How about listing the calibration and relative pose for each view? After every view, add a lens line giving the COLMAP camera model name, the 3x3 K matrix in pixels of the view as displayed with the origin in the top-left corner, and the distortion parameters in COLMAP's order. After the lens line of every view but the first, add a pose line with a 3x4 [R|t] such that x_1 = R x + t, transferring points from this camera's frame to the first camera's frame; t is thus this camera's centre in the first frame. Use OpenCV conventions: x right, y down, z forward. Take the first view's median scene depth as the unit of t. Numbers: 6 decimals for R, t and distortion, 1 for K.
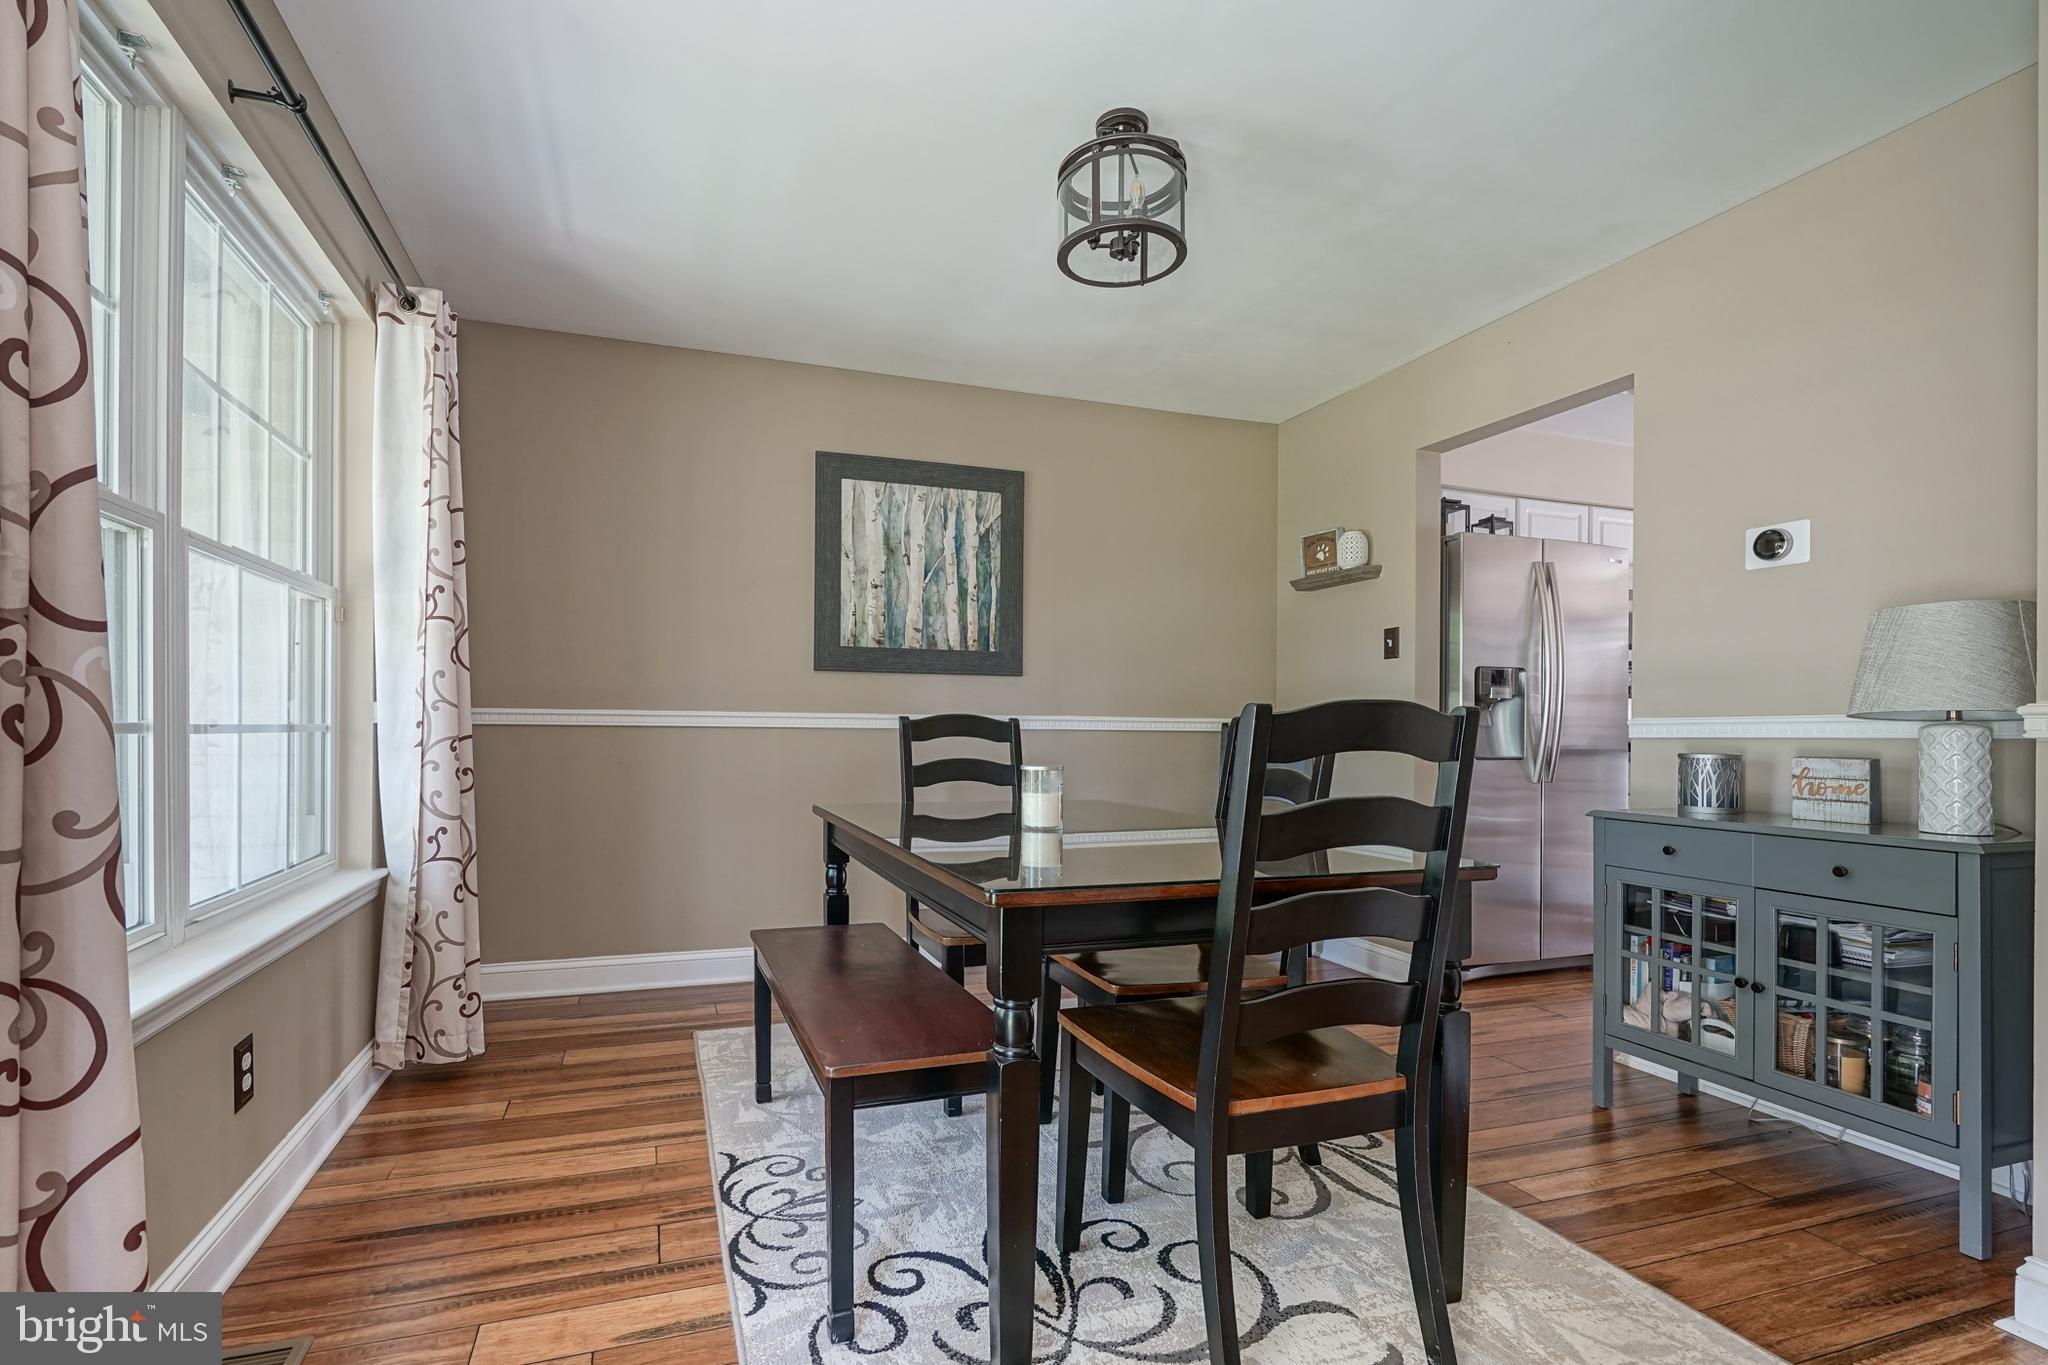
lens RADIAL K [[990.6, 0, 1022.4], [0, 990.6, 727.9], [0, 0, 1]] dist [-0.003572, -0.000810]
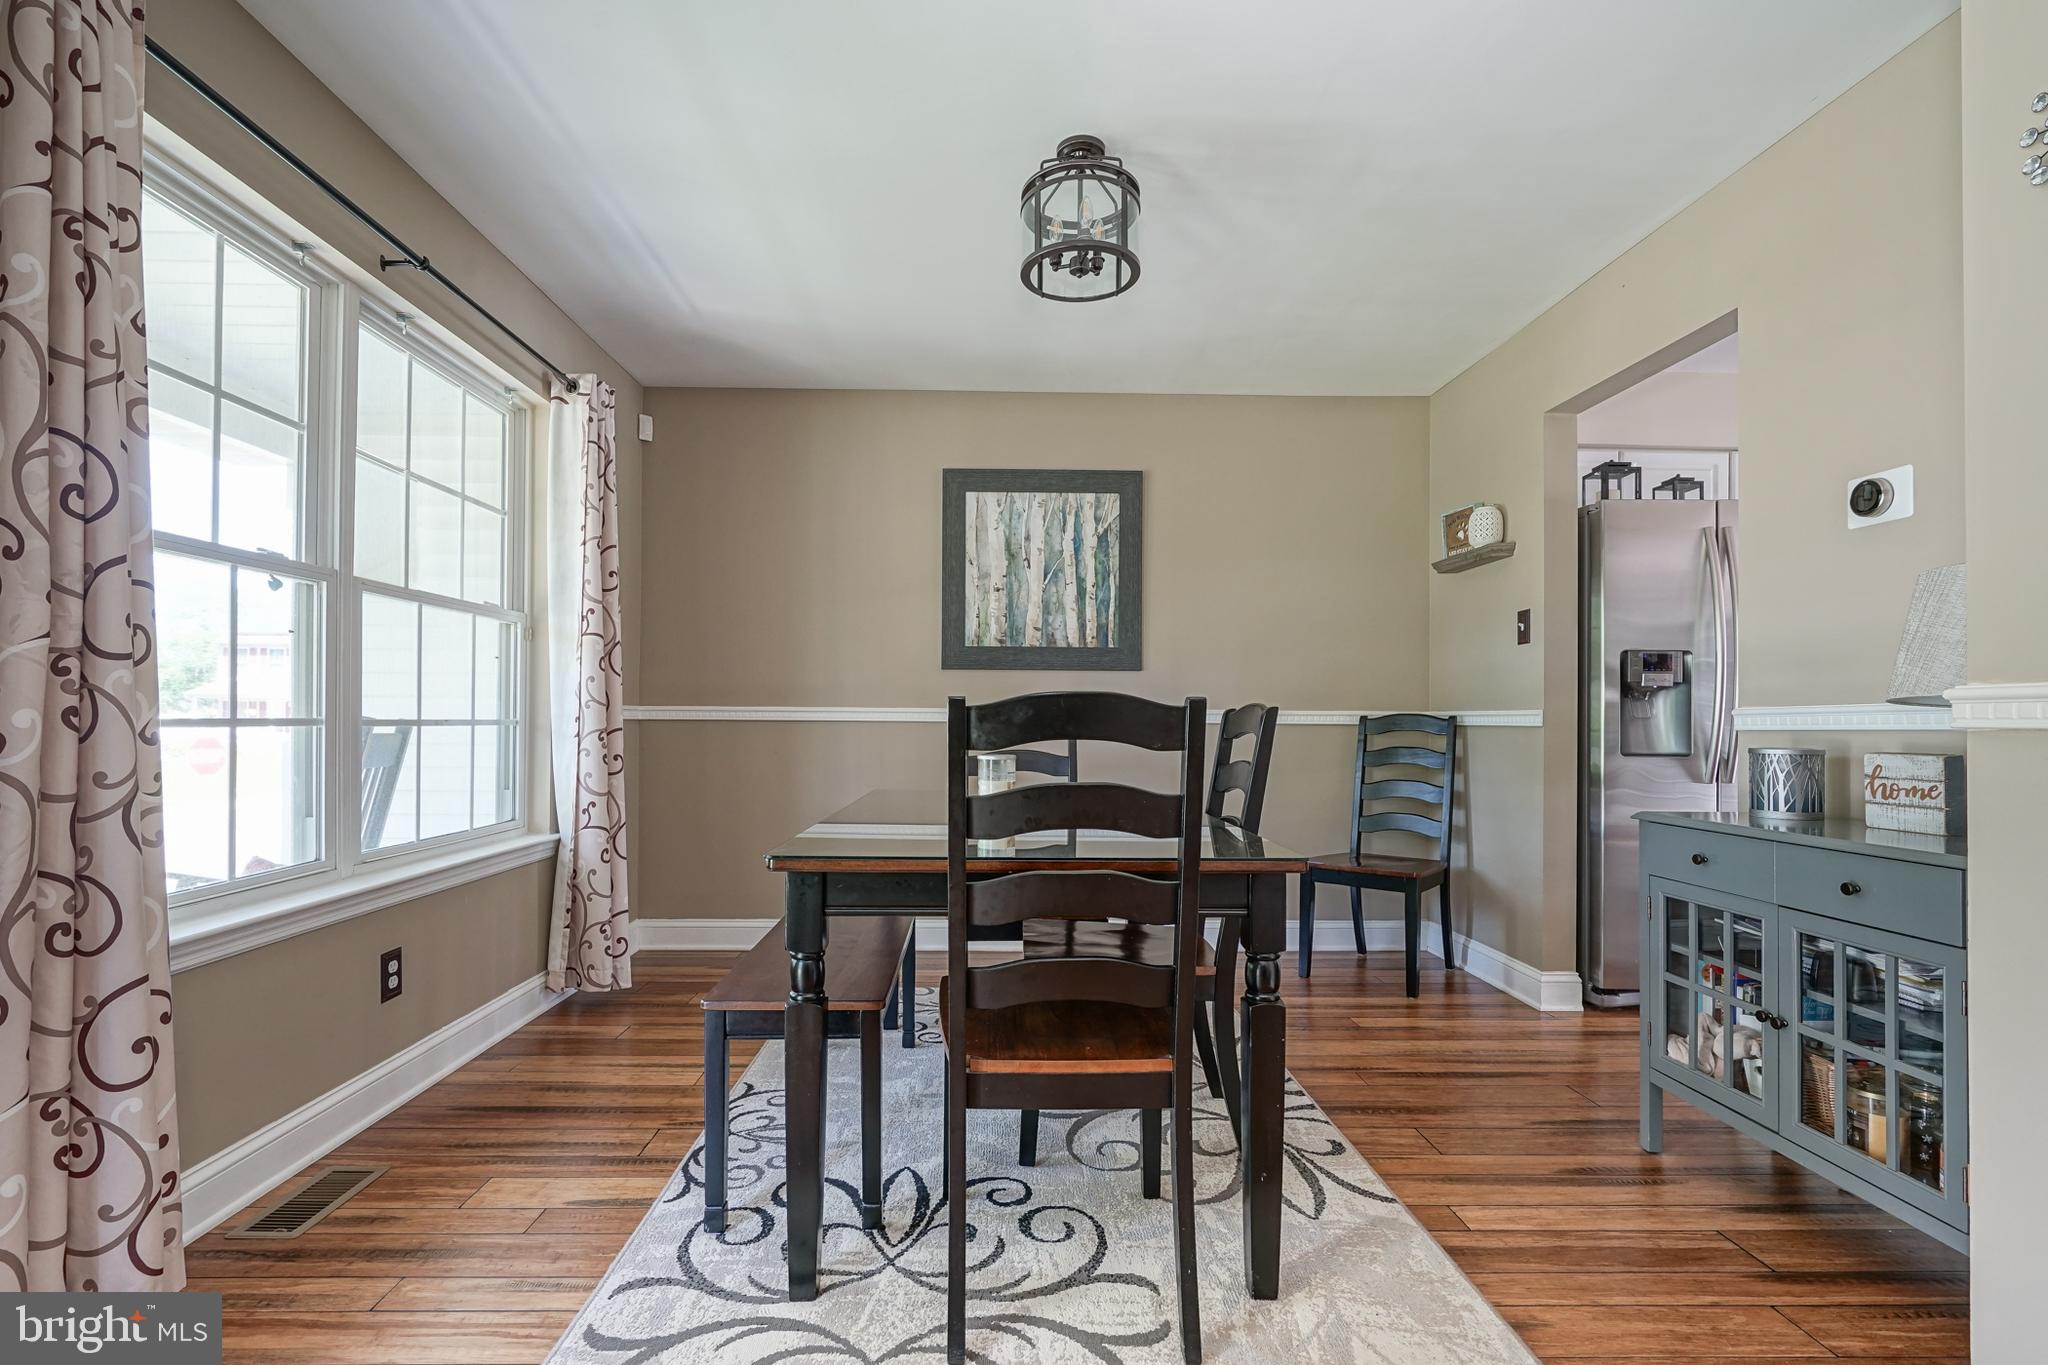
lens RADIAL K [[995.8, 0, 1017.7], [0, 995.8, 709.0], [0, 0, 1]] dist [-0.004728, -0.000273]
pose [[0.947210, -0.006738, -0.320542, 0.324385], [0.002233, 0.999894, -0.014420, 0.002714], [0.320605, 0.012943, 0.947125, -0.018359]]
